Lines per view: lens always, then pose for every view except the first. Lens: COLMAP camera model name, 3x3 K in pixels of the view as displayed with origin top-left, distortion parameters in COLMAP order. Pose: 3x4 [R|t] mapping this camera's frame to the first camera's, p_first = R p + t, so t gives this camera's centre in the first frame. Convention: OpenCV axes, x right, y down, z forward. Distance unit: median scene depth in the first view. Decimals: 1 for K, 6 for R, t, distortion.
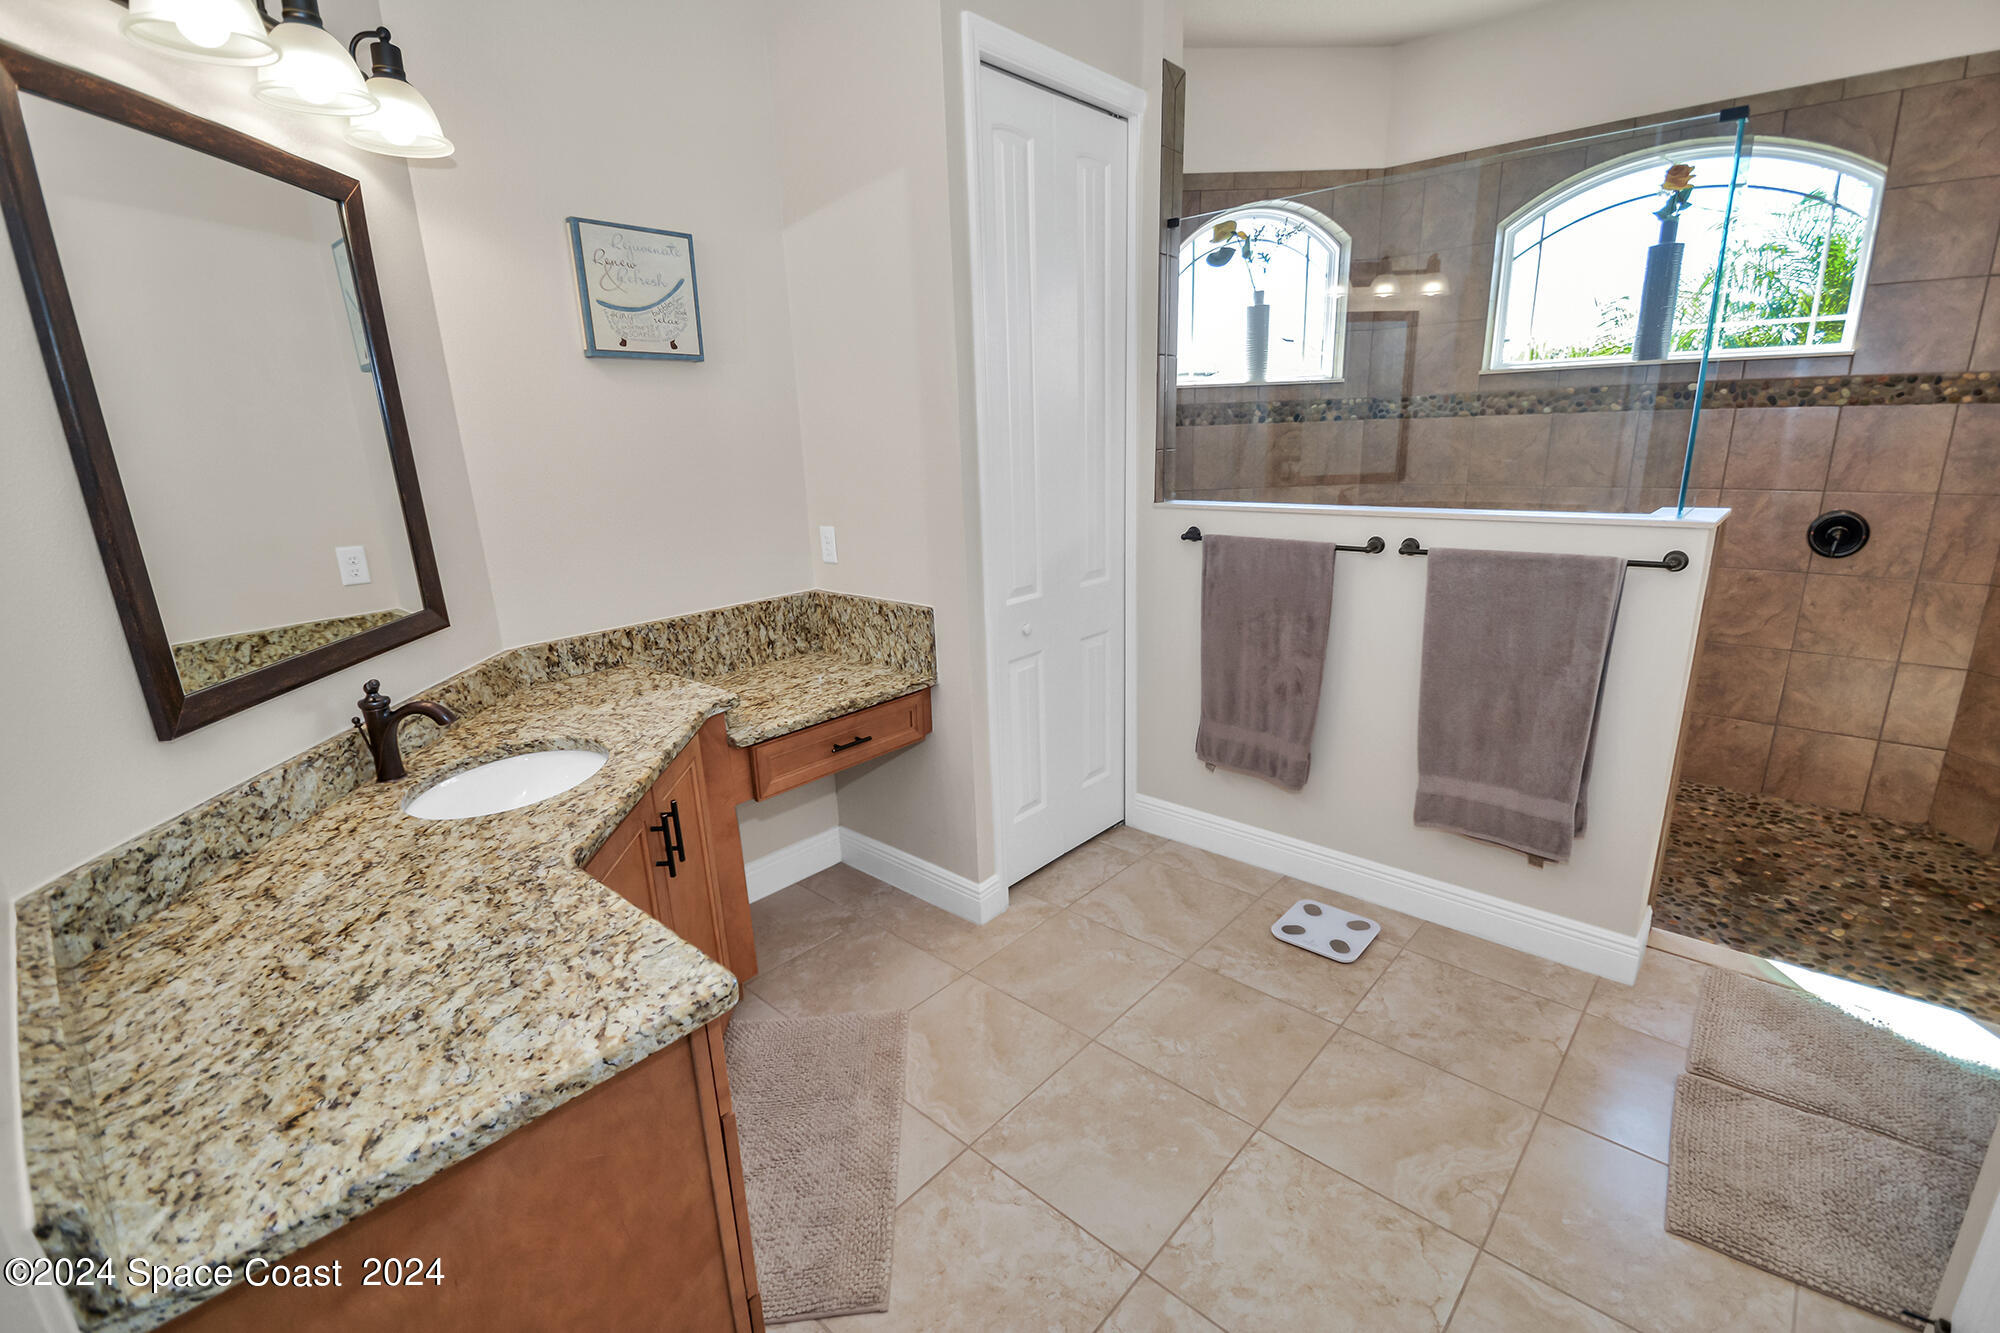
lens RADIAL K [[890.2, 0, 1010.3], [0, 890.2, 677.6], [0, 0, 1]] dist [-0.000160, -0.008717]
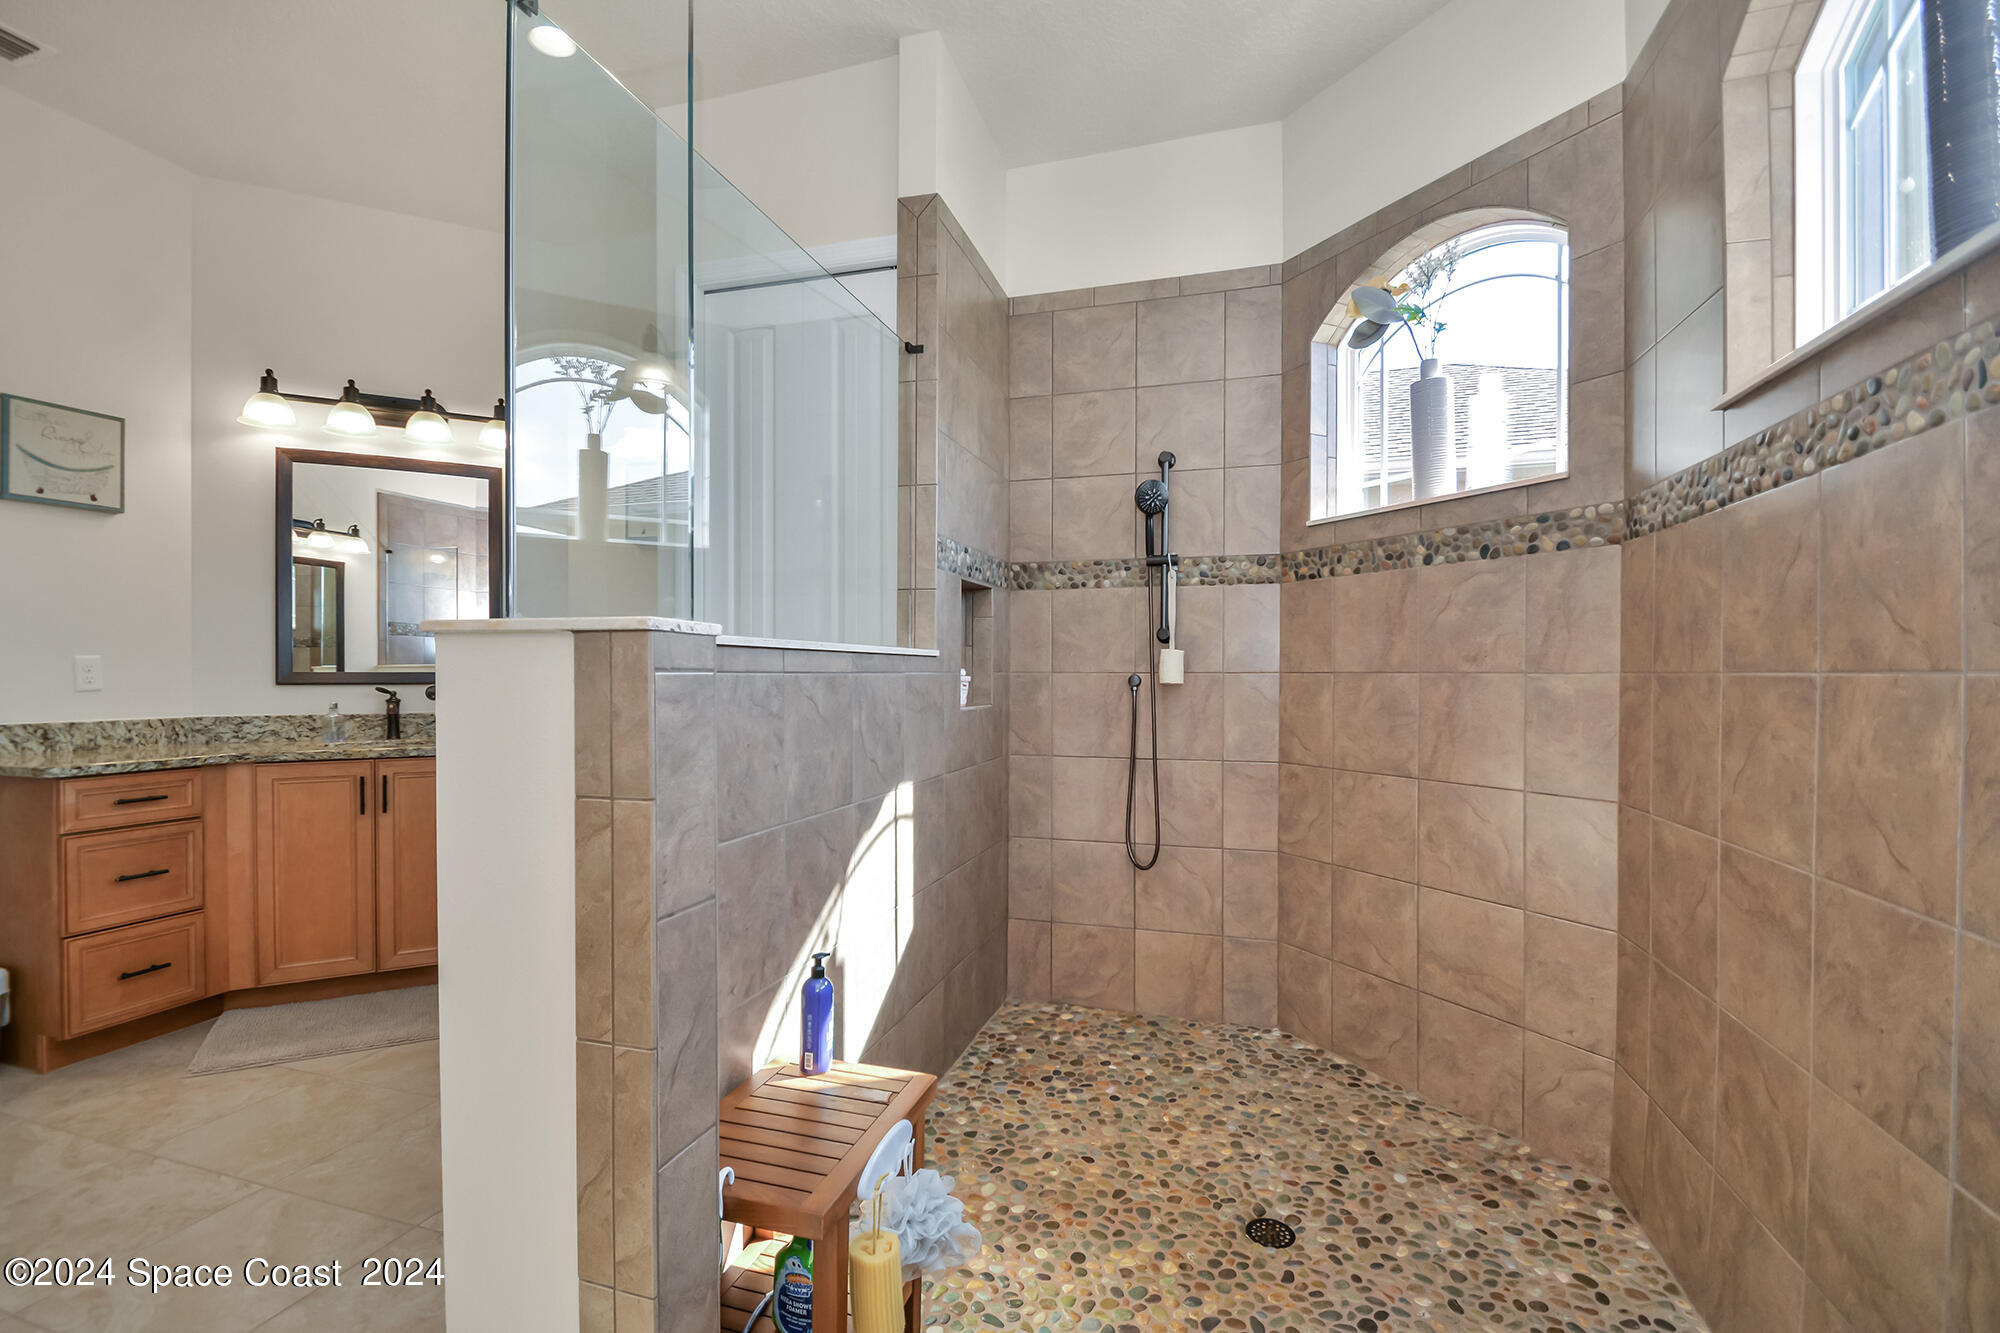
lens RADIAL K [[890.2, 0, 1010.3], [0, 890.2, 677.6], [0, 0, 1]] dist [-0.000160, -0.008717]
pose [[0.420459, 0.040184, -0.906421, 0.715479], [-0.259816, 0.962515, -0.077849, -0.095485], [0.869316, 0.268236, 0.415138, 0.535115]]
